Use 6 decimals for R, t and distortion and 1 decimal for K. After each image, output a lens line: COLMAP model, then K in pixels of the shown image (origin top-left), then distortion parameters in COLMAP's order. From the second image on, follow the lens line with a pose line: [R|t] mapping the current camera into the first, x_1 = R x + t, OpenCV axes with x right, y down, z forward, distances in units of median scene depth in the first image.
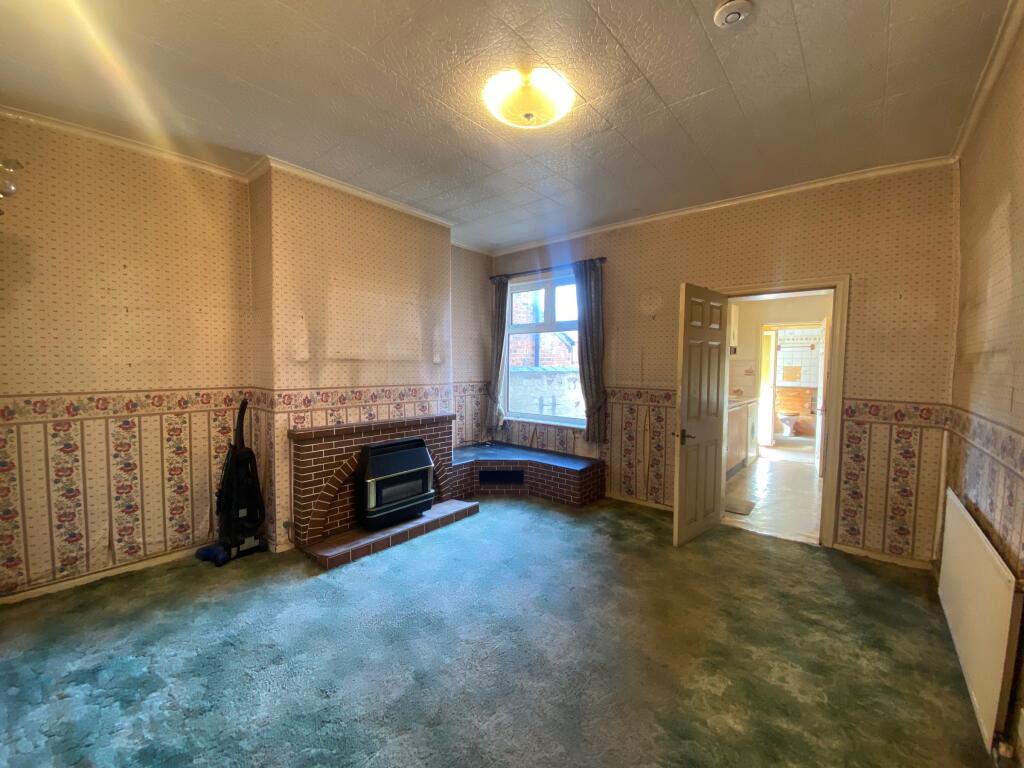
lens RADIAL K [[419.0, 0, 511.8], [0, 419.0, 383.8], [0, 0, 1]] dist [-0.021431, -0.004439]
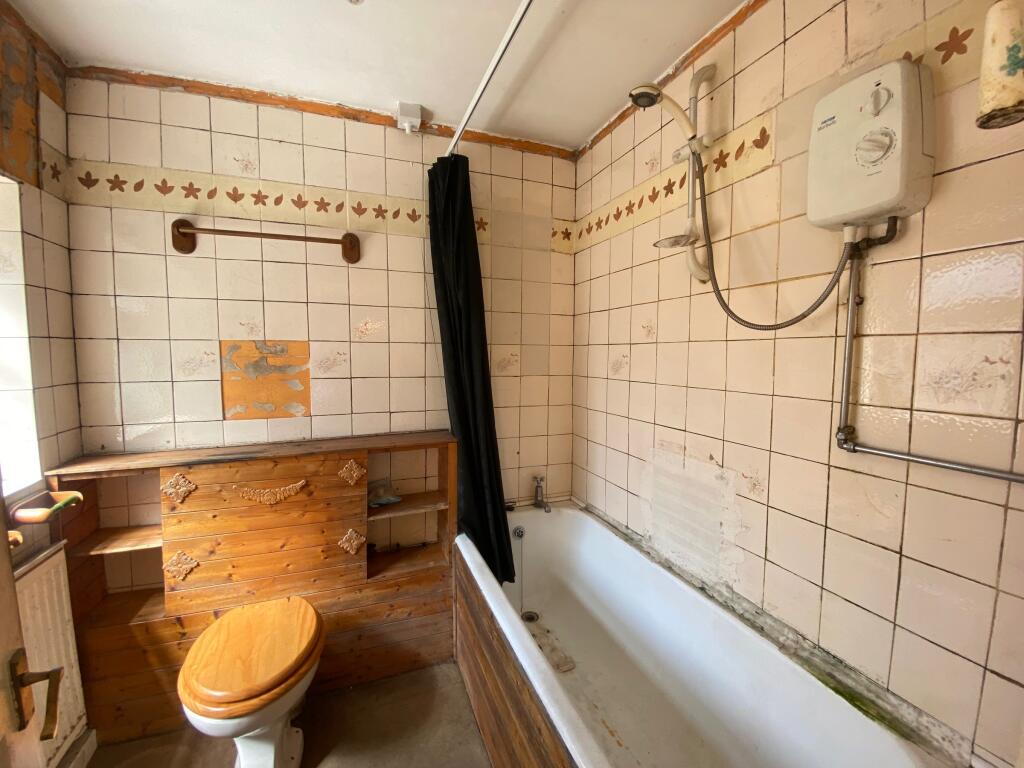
lens RADIAL K [[419.0, 0, 504.7], [0, 419.0, 385.1], [0, 0, 1]] dist [-0.021431, -0.004439]
pose [[0.508525, -0.080864, 0.857242, 0.595177], [0.049096, 0.996684, 0.064893, -0.029879], [-0.859646, 0.009087, 0.510809, 0.847428]]
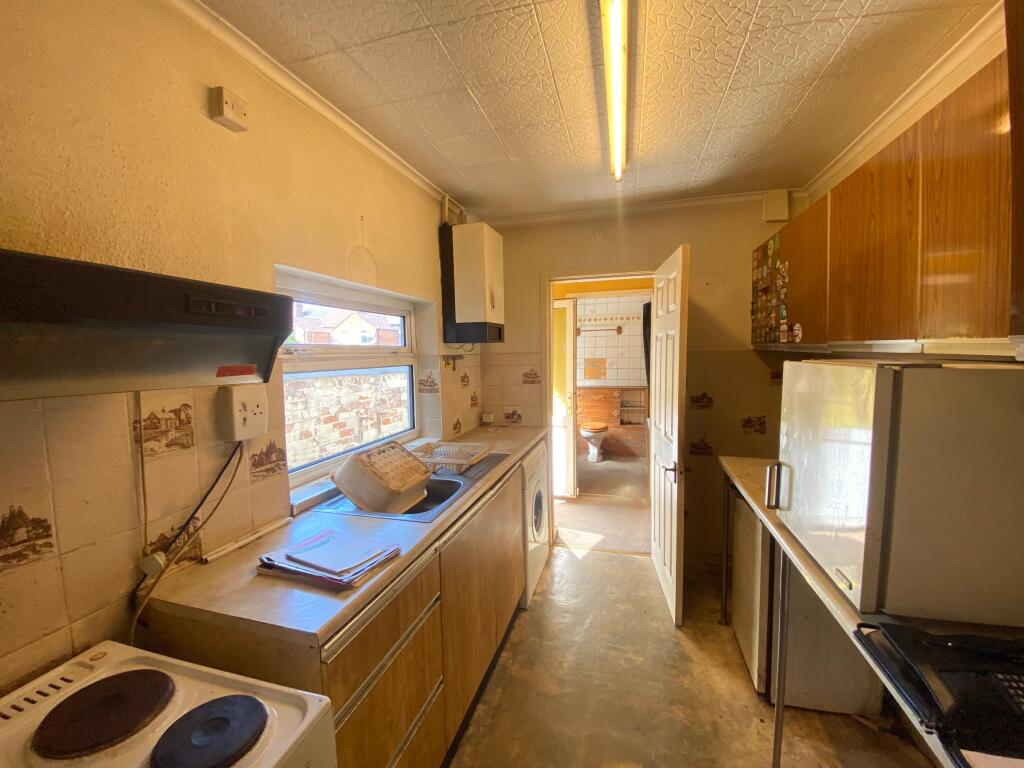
lens RADIAL K [[419.0, 0, 510.0], [0, 419.0, 382.1], [0, 0, 1]] dist [-0.021431, -0.004439]
pose [[0.915189, -0.053606, 0.399444, 0.269014], [0.045692, 0.998525, 0.029315, -0.029635], [-0.400426, -0.008577, 0.916289, 0.424784]]
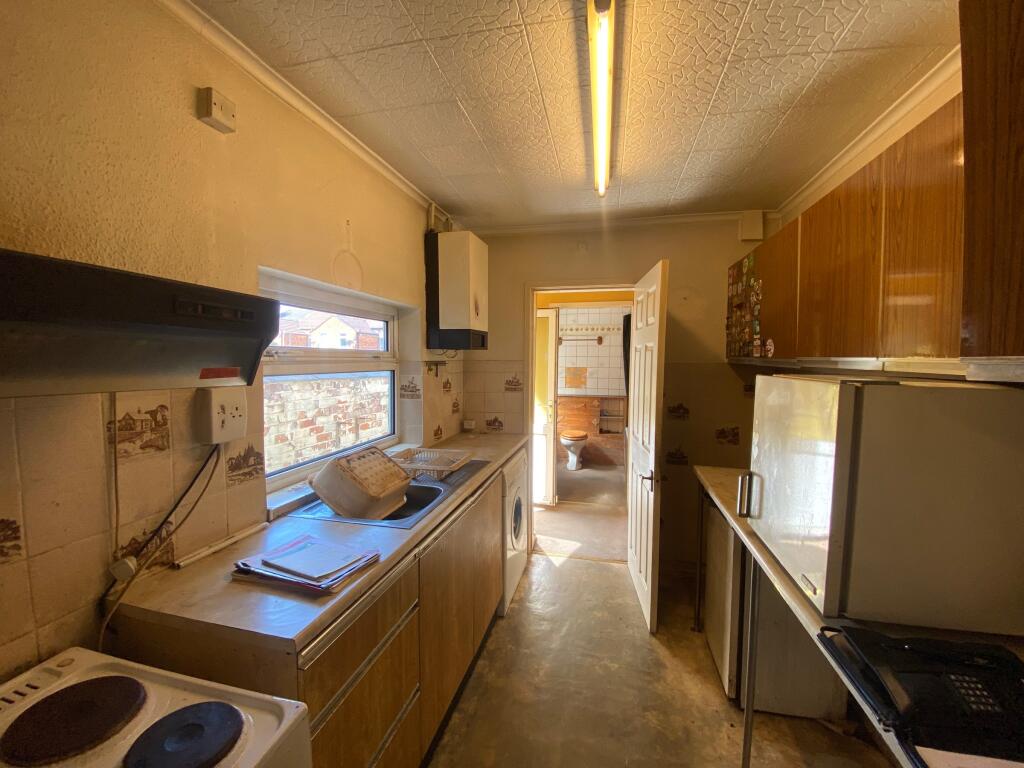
lens RADIAL K [[419.0, 0, 510.7], [0, 419.0, 381.9], [0, 0, 1]] dist [-0.021431, -0.004439]
pose [[0.896028, -0.027102, 0.443169, 0.266402], [0.023566, 0.999631, 0.013484, -0.030170], [-0.443371, -0.001638, 0.896337, 0.421932]]
